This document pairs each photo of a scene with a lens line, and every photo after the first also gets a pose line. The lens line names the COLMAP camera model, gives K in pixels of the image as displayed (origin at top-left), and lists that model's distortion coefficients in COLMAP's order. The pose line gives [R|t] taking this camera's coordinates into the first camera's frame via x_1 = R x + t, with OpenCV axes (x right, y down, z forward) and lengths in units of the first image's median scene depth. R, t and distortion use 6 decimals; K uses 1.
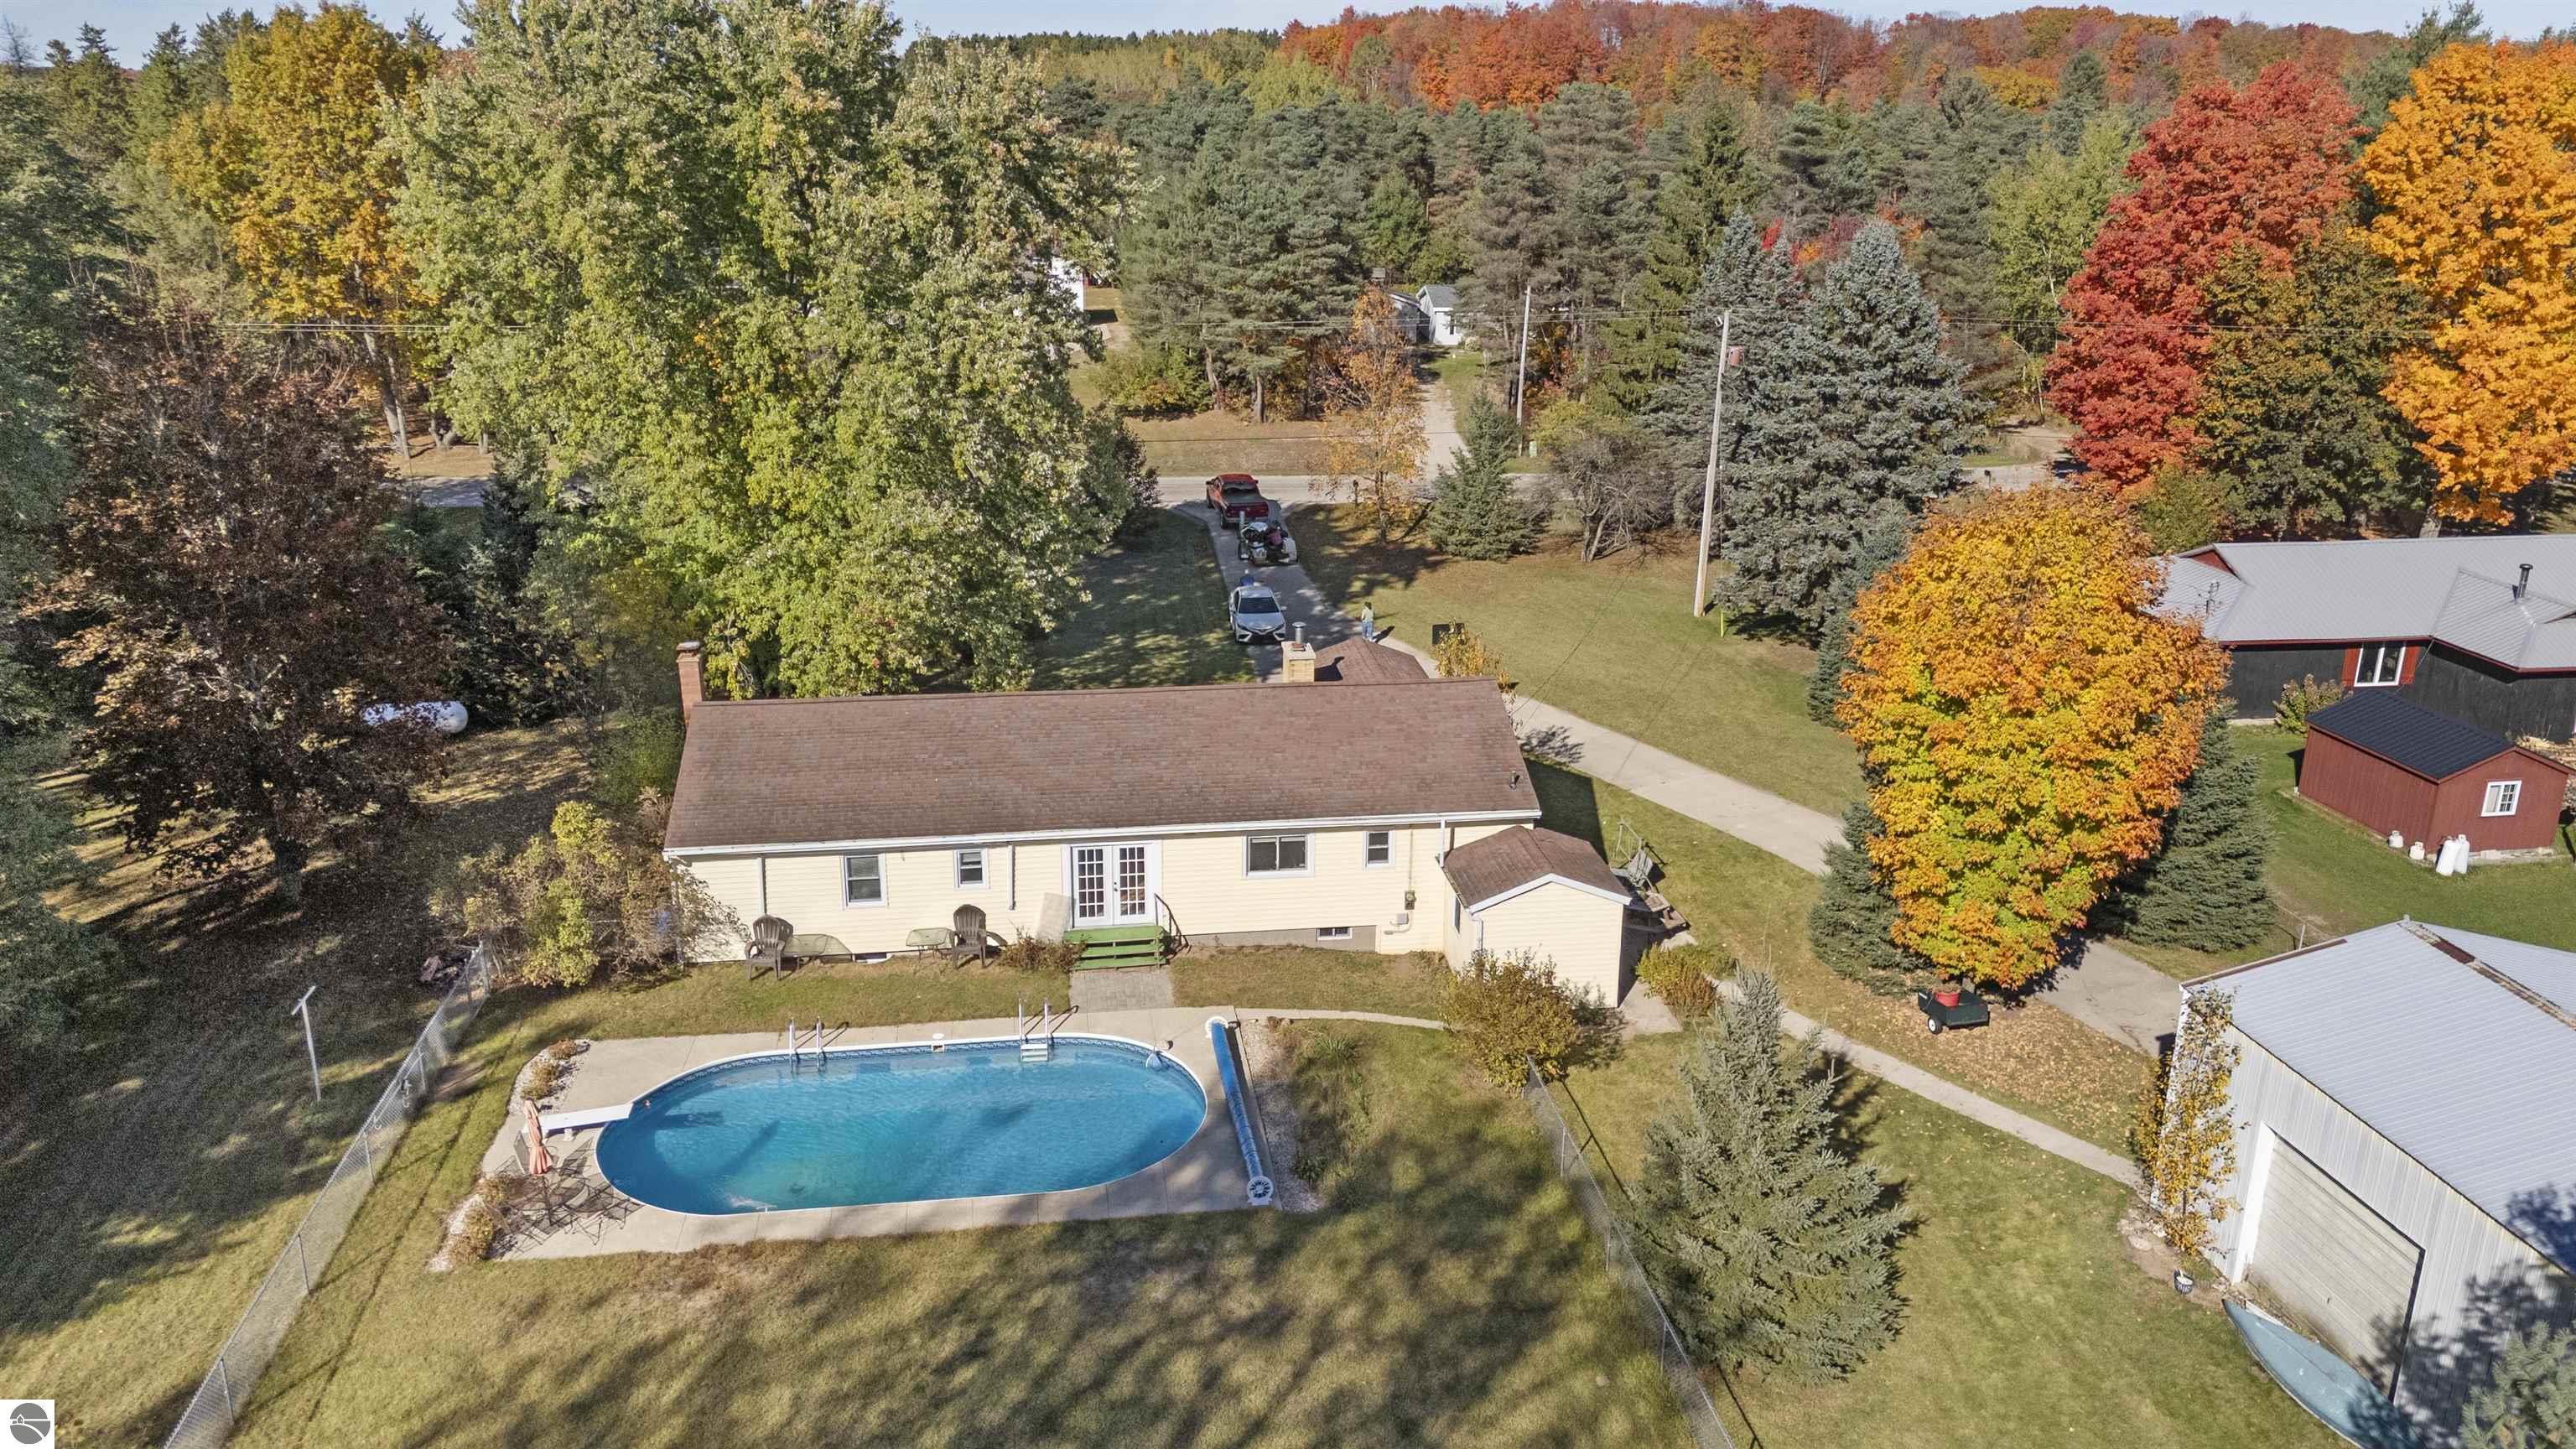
lens RADIAL K [[1878.0, 0, 1288.5], [0, 1878.0, 735.5], [0, 0, 1]] dist [0.058410, -0.051633]
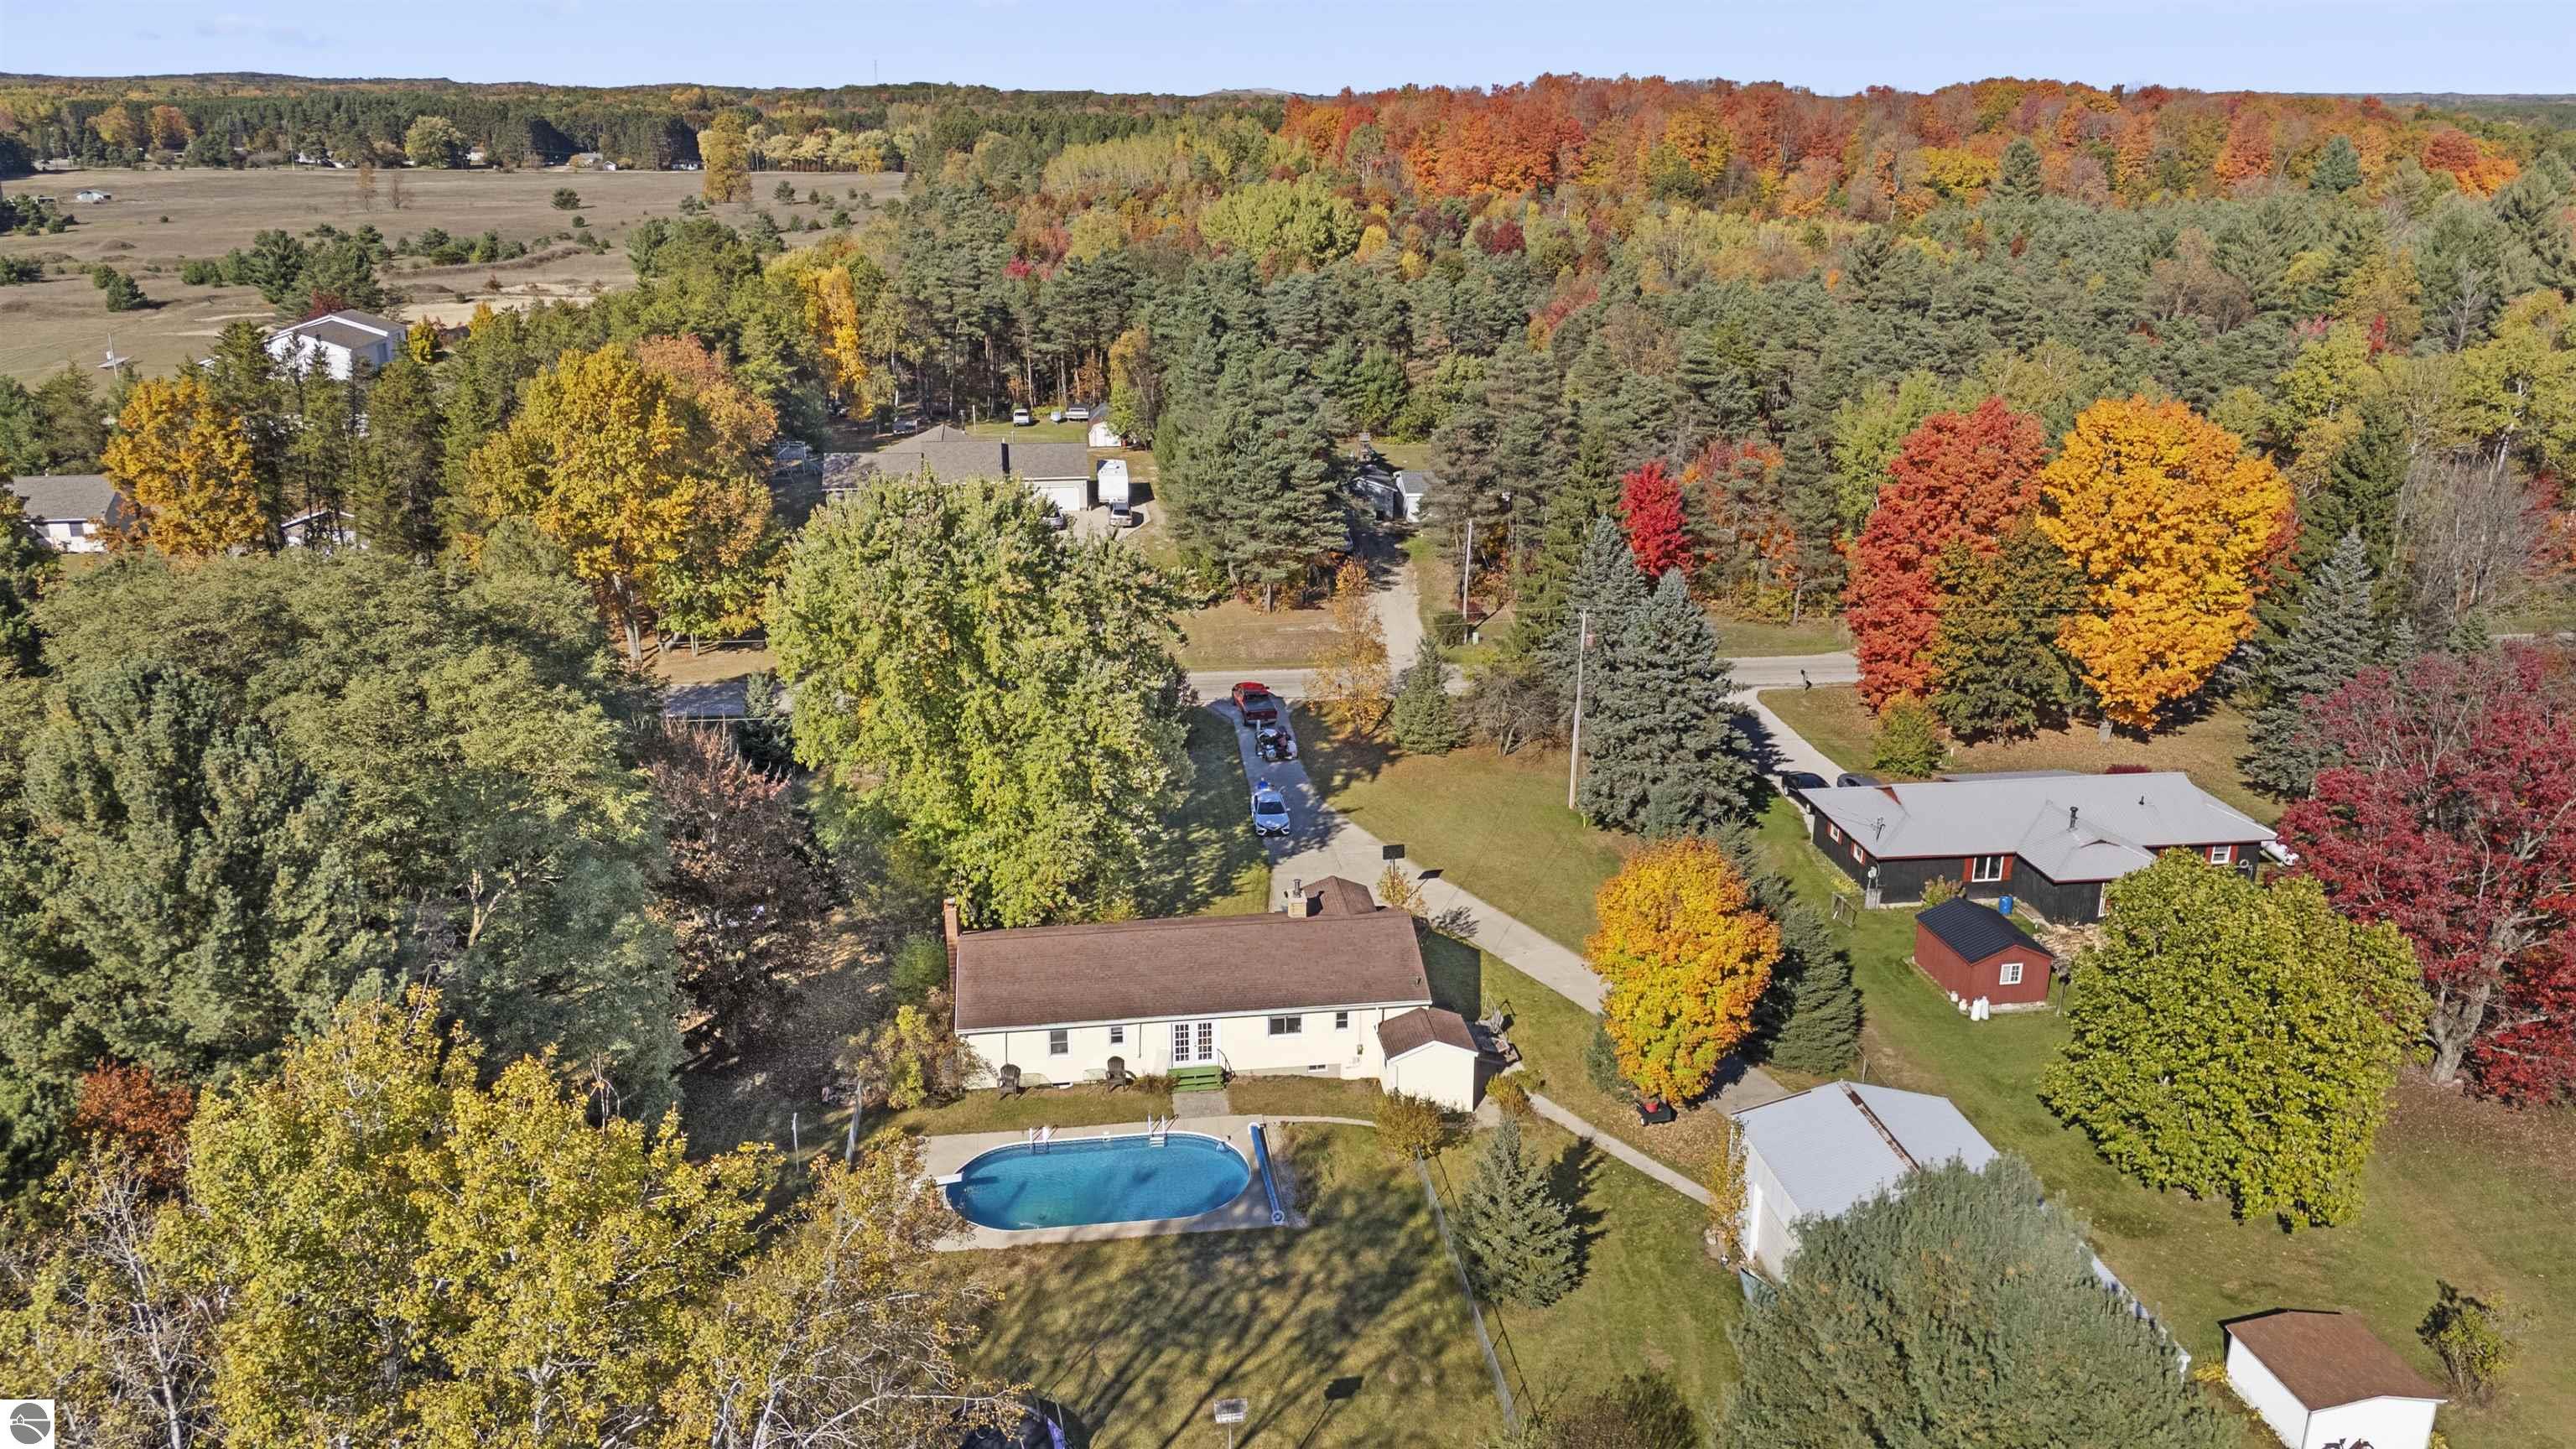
lens RADIAL K [[1878.0, 0, 1294.5], [0, 1878.0, 726.8], [0, 0, 1]] dist [0.058410, -0.051633]
pose [[0.999994, -0.003284, 0.000847, 0.002305], [0.003285, 0.999994, -0.001176, -0.200359], [-0.000843, 0.001179, 0.999999, -0.726889]]
